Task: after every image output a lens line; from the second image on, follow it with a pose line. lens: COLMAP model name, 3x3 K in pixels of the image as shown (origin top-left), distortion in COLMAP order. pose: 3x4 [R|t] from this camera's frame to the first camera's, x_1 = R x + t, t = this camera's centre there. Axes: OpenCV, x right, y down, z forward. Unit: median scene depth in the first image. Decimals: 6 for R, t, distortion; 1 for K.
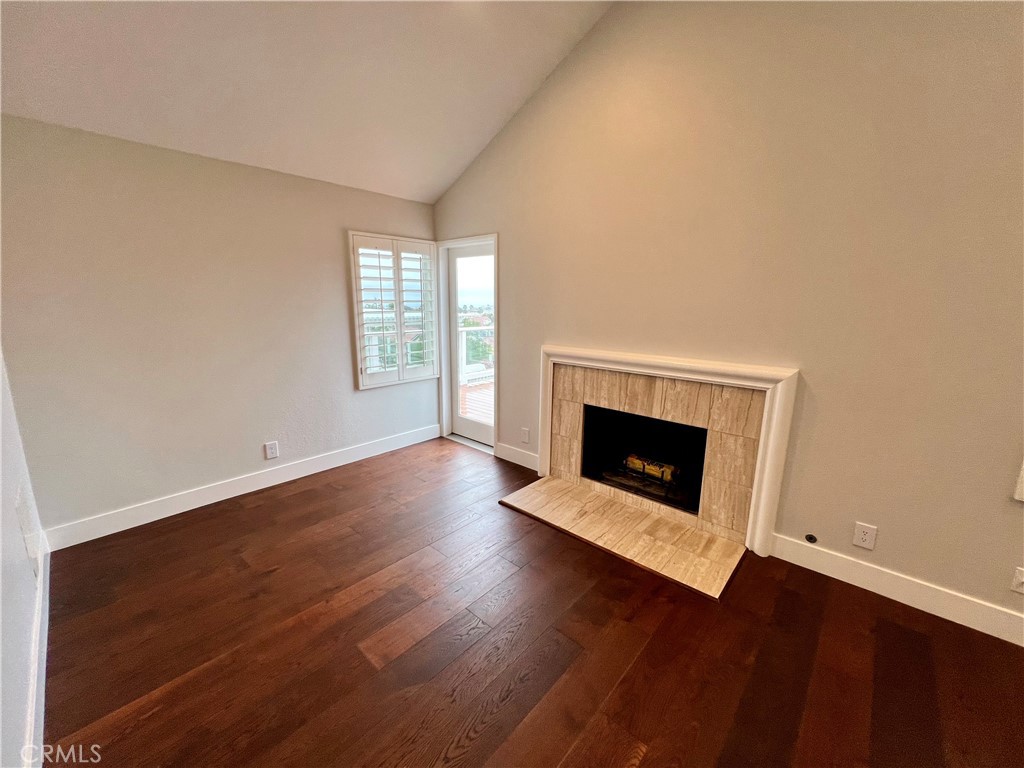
lens RADIAL K [[408.2, 0, 509.5], [0, 408.2, 376.0], [0, 0, 1]] dist [-0.002096, 0.000980]
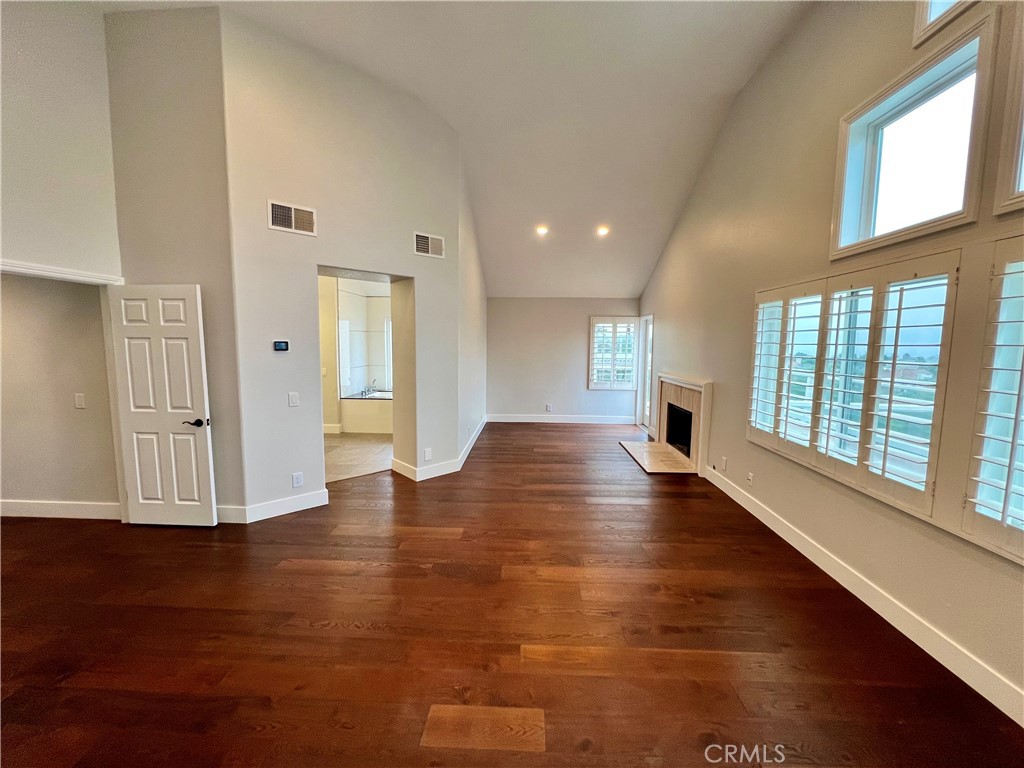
lens RADIAL K [[408.2, 0, 513.3], [0, 408.2, 380.7], [0, 0, 1]] dist [-0.002096, 0.000980]
pose [[0.645100, 0.068140, -0.761053, 1.118724], [-0.142429, 0.989283, -0.032154, 0.128948], [0.750706, 0.129138, 0.647892, -0.761551]]
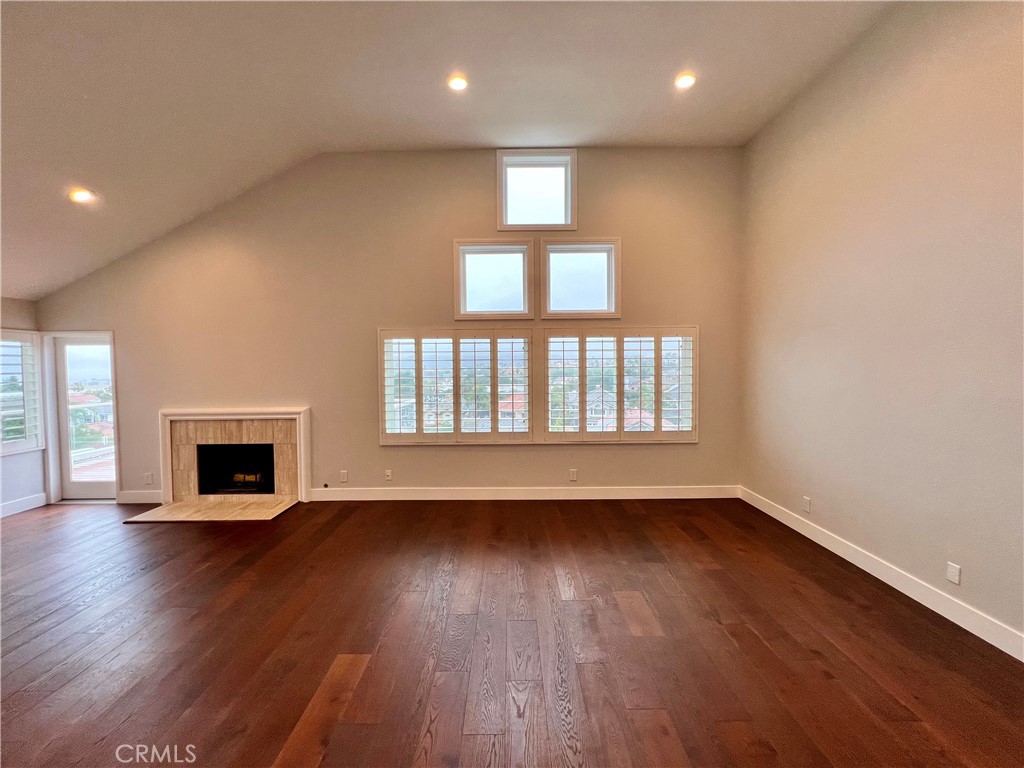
lens RADIAL K [[408.2, 0, 510.8], [0, 408.2, 379.1], [0, 0, 1]] dist [-0.002096, 0.000980]
pose [[0.735181, -0.037205, 0.676849, 0.021210], [0.141606, 0.984892, -0.099673, 0.140822], [-0.662915, 0.169123, 0.729343, -0.902461]]
